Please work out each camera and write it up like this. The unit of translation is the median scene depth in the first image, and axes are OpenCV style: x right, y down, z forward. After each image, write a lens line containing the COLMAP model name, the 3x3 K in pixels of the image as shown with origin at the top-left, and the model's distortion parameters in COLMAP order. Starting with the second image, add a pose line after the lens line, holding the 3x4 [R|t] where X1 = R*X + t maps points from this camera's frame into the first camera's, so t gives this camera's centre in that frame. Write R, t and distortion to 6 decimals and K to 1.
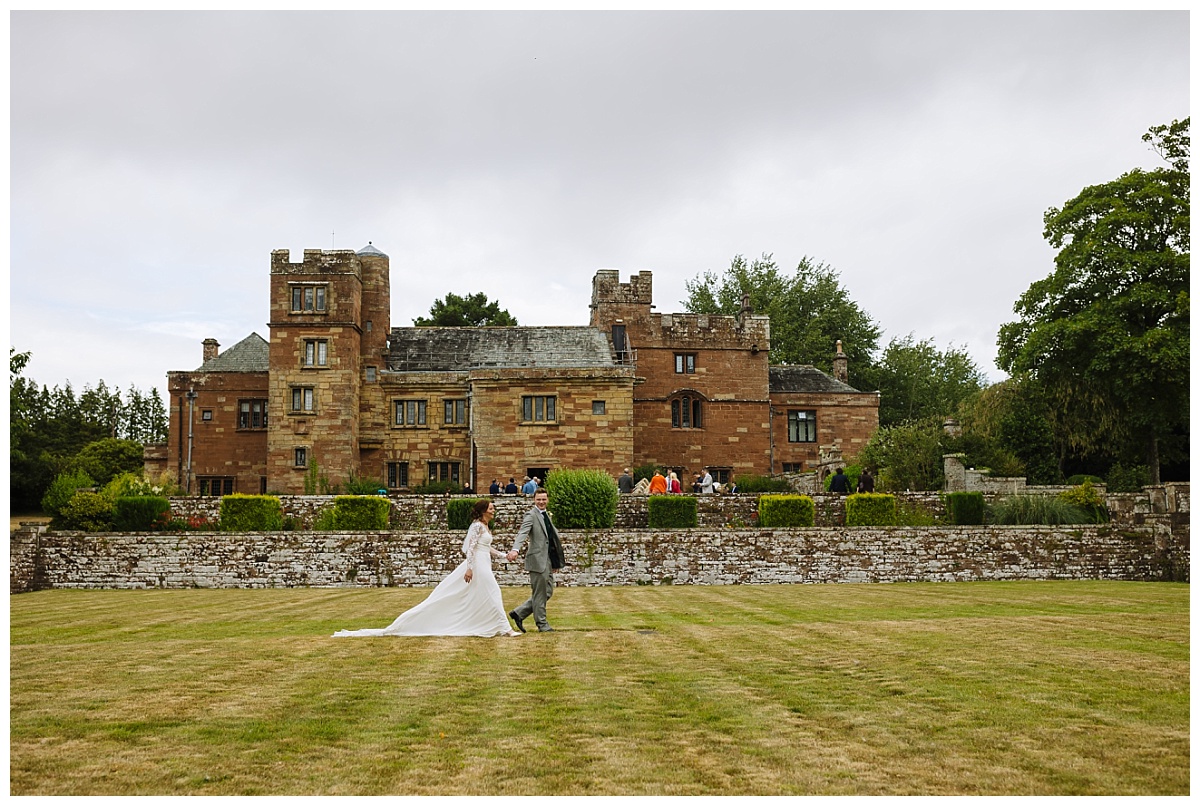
lens RADIAL K [[1192.2, 0, 600.0], [0, 1192.2, 403.0], [0, 0, 1]] dist [-0.043225, 0.010706]
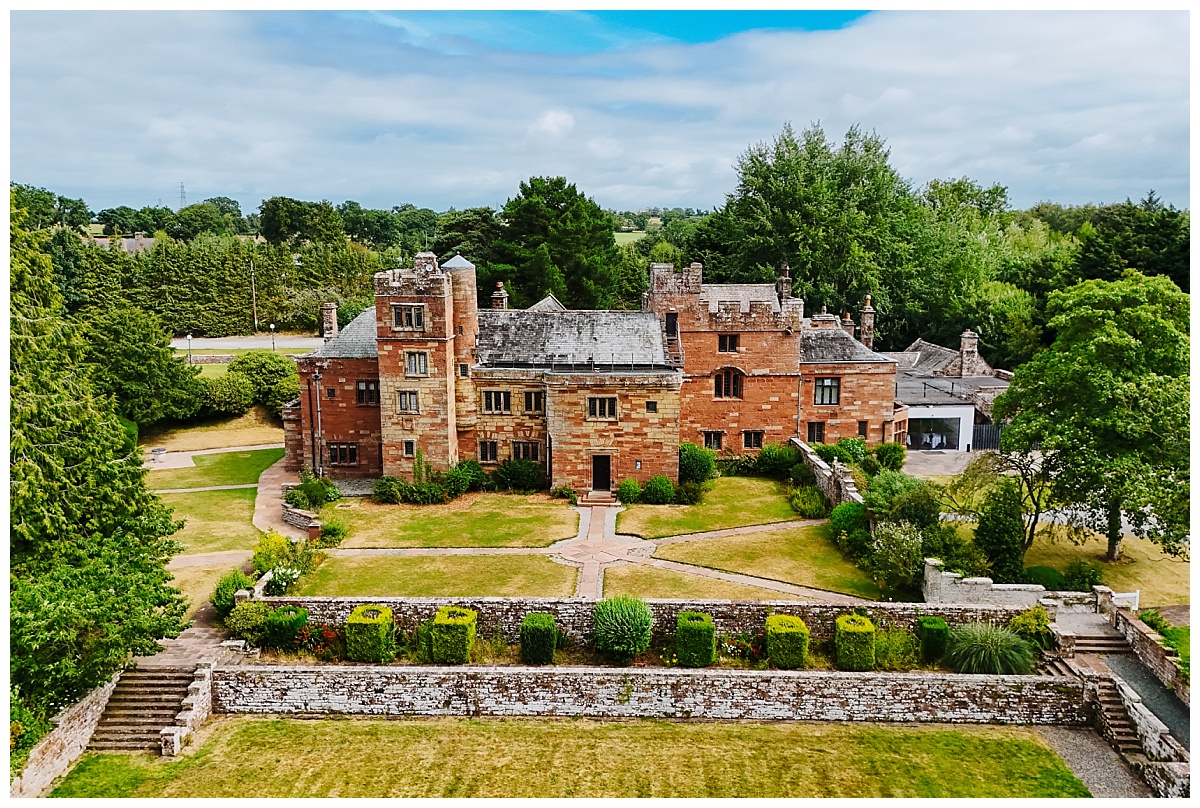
lens RADIAL K [[1023.0, 0, 600.0], [0, 1023.0, 404.0], [0, 0, 1]] dist [0.103298, -0.270781]
pose [[0.997231, 0.019088, -0.071878, 0.021587], [0.002460, 0.957508, 0.288396, -0.299243], [0.074329, -0.287775, 0.954809, 0.007983]]
